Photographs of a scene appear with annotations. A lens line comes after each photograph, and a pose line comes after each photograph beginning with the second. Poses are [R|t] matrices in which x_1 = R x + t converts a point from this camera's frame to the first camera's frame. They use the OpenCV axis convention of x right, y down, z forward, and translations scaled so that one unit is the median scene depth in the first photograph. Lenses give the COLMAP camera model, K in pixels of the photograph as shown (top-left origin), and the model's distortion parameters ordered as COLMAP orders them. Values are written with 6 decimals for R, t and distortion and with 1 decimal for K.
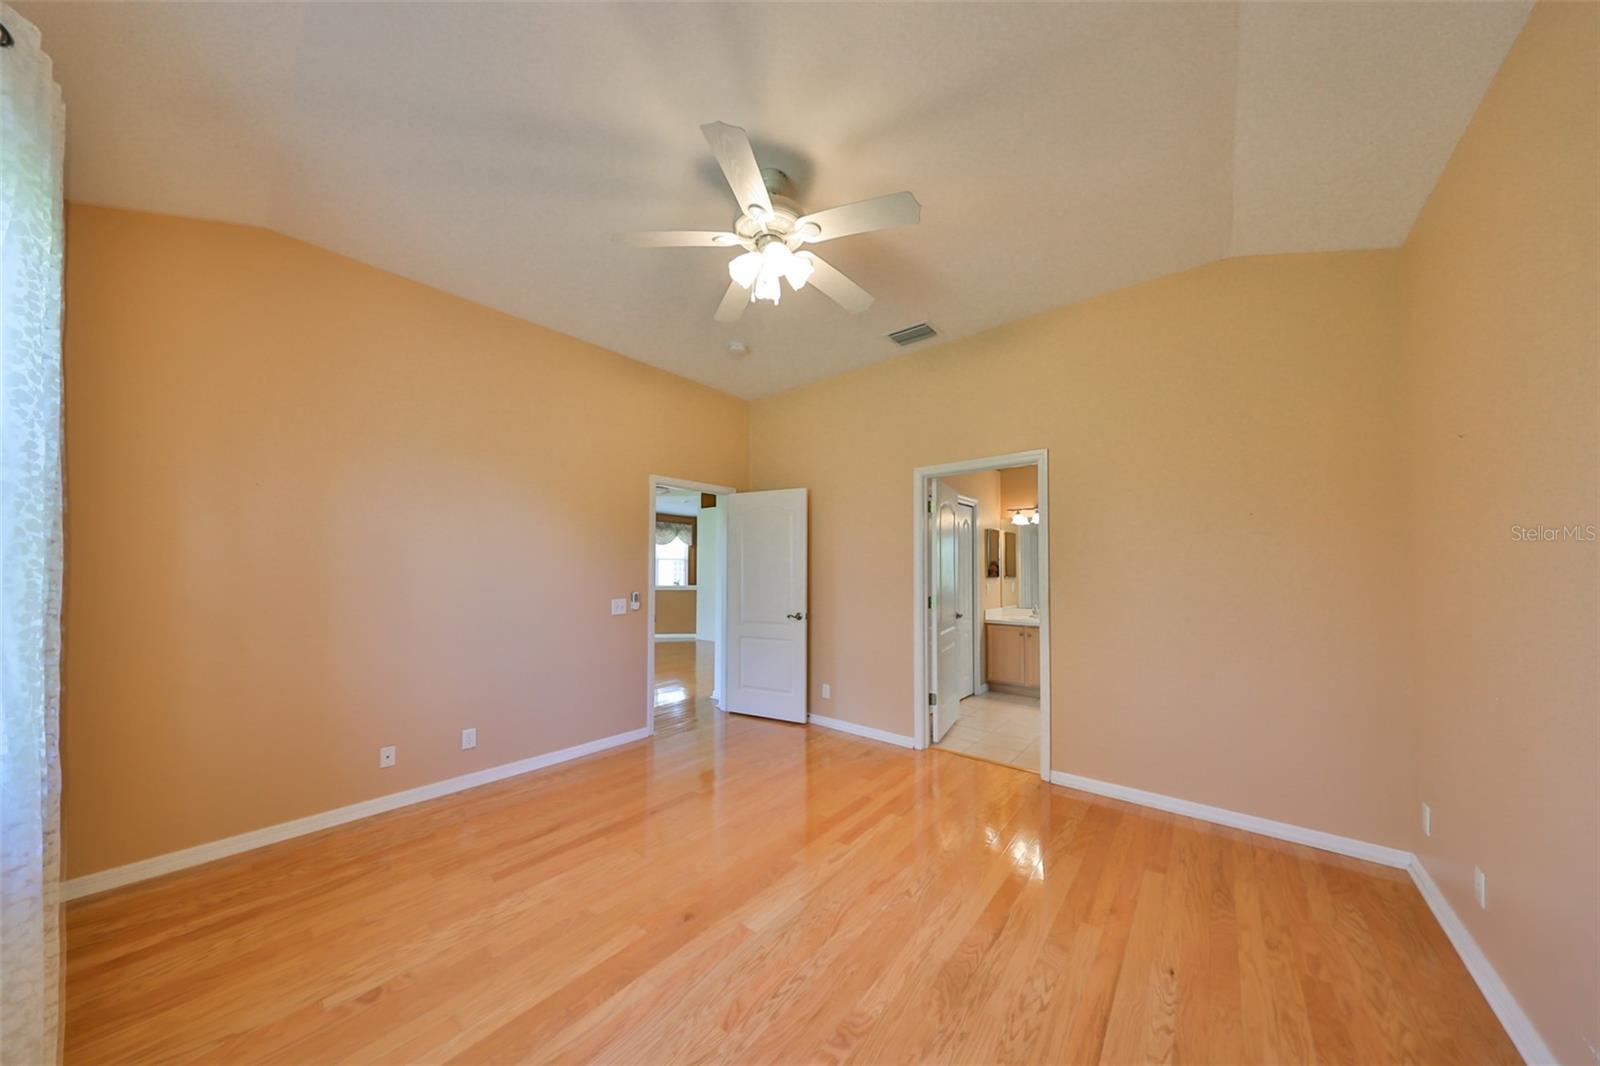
lens RADIAL K [[514.4, 0, 801.3], [0, 514.4, 555.4], [0, 0, 1]] dist [-0.000725, -0.000060]
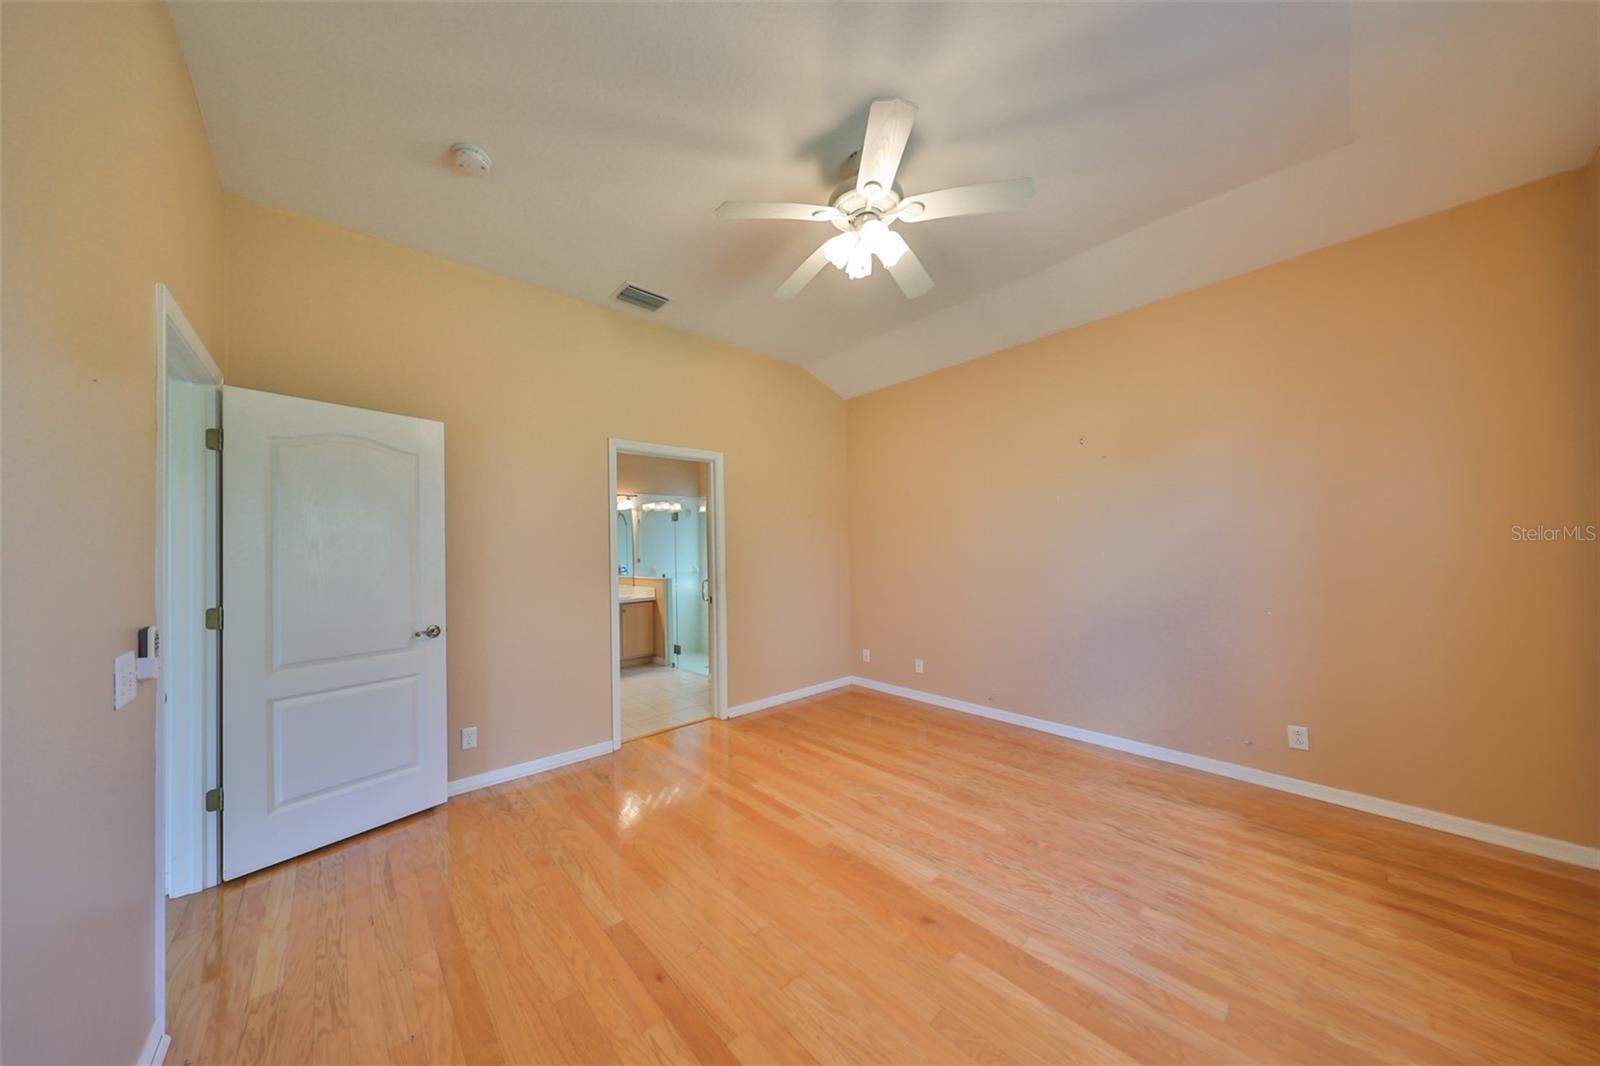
lens RADIAL K [[486.1, 0, 802.8], [0, 486.1, 534.6], [0, 0, 1]] dist [-0.000936, 0.000027]
pose [[0.169479, 0.022109, 0.985286, -1.012117], [-0.007601, 0.999748, -0.021127, 0.027088], [-0.985505, -0.003909, 0.169604, 0.958727]]
